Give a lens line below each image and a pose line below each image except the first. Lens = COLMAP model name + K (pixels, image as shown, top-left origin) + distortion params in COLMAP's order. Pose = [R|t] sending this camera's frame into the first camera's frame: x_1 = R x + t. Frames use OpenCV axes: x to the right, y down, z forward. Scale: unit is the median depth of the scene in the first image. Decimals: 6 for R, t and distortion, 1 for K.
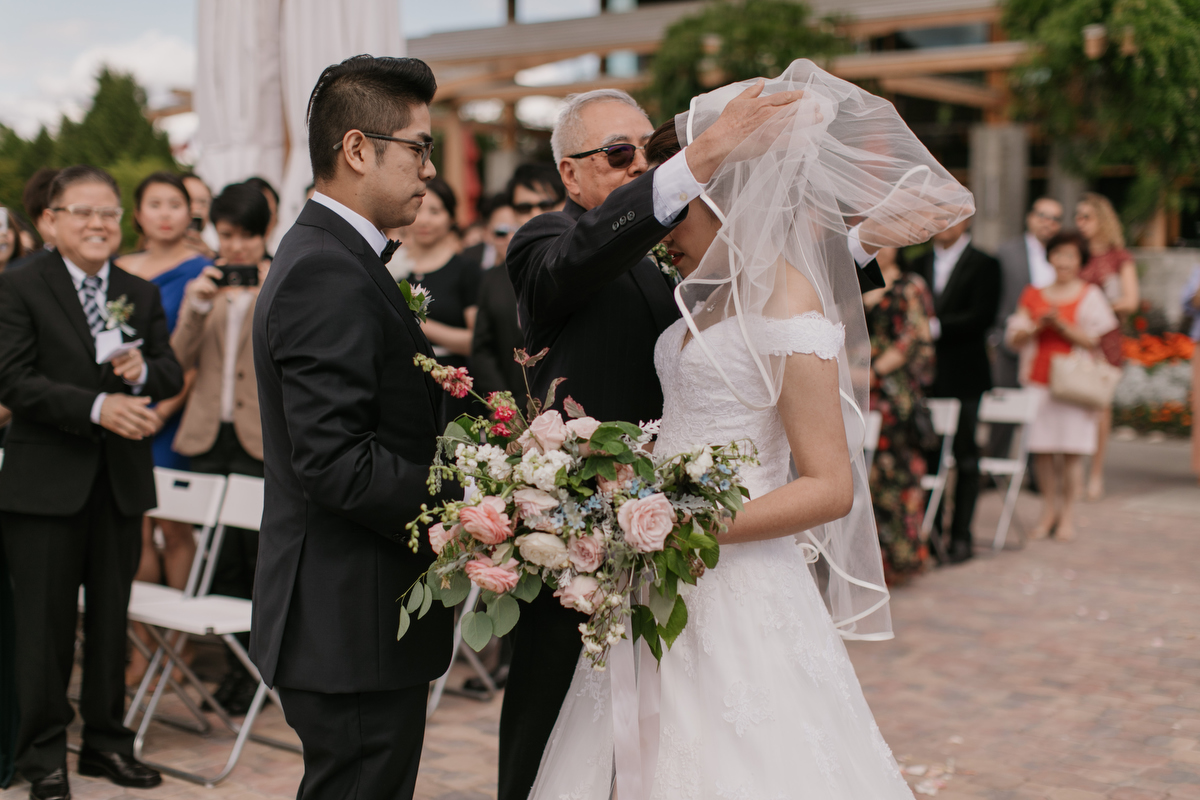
lens RADIAL K [[1675.5, 0, 600.0], [0, 1675.5, 400.0], [0, 0, 1]] dist [0.011101, -0.029619]
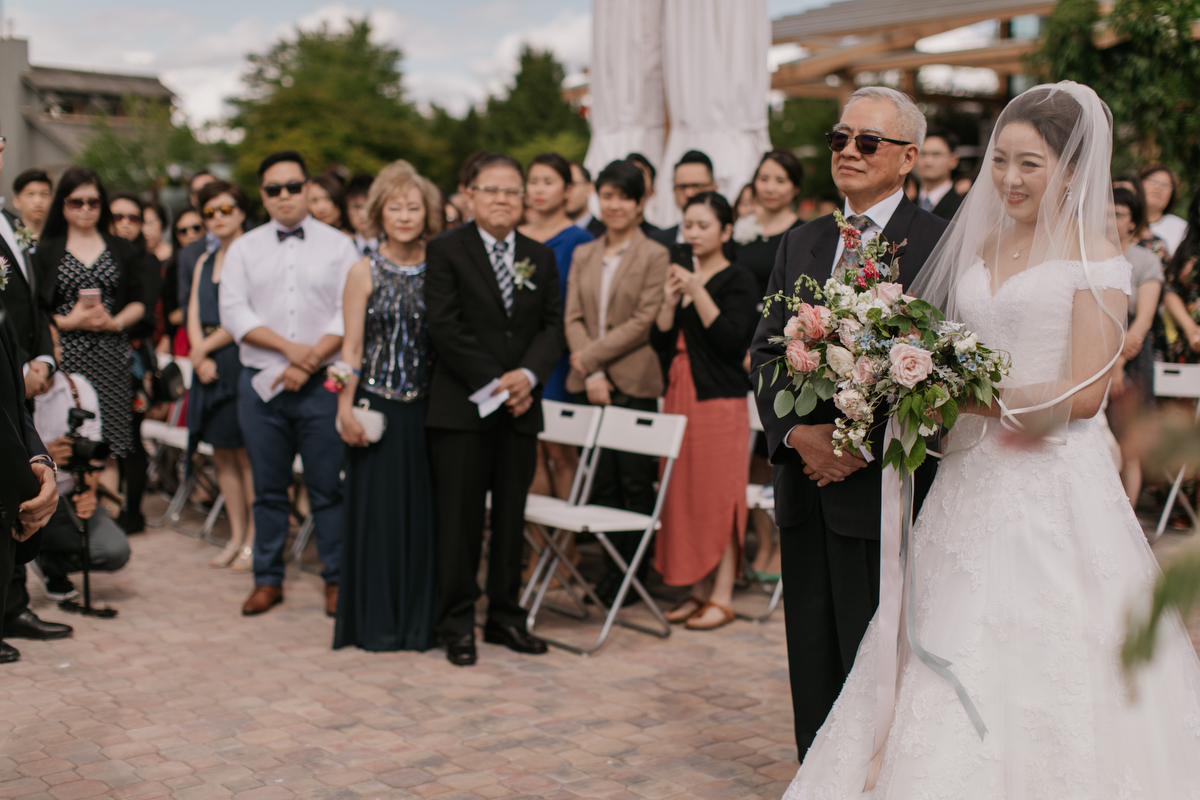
lens RADIAL K [[1675.5, 0, 600.0], [0, 1675.5, 400.0], [0, 0, 1]] dist [0.011101, -0.029619]
pose [[0.970473, 0.009401, -0.241025, 0.065777], [-0.004764, 0.999792, 0.019812, 0.016466], [0.241161, -0.018079, 0.970317, -0.170434]]
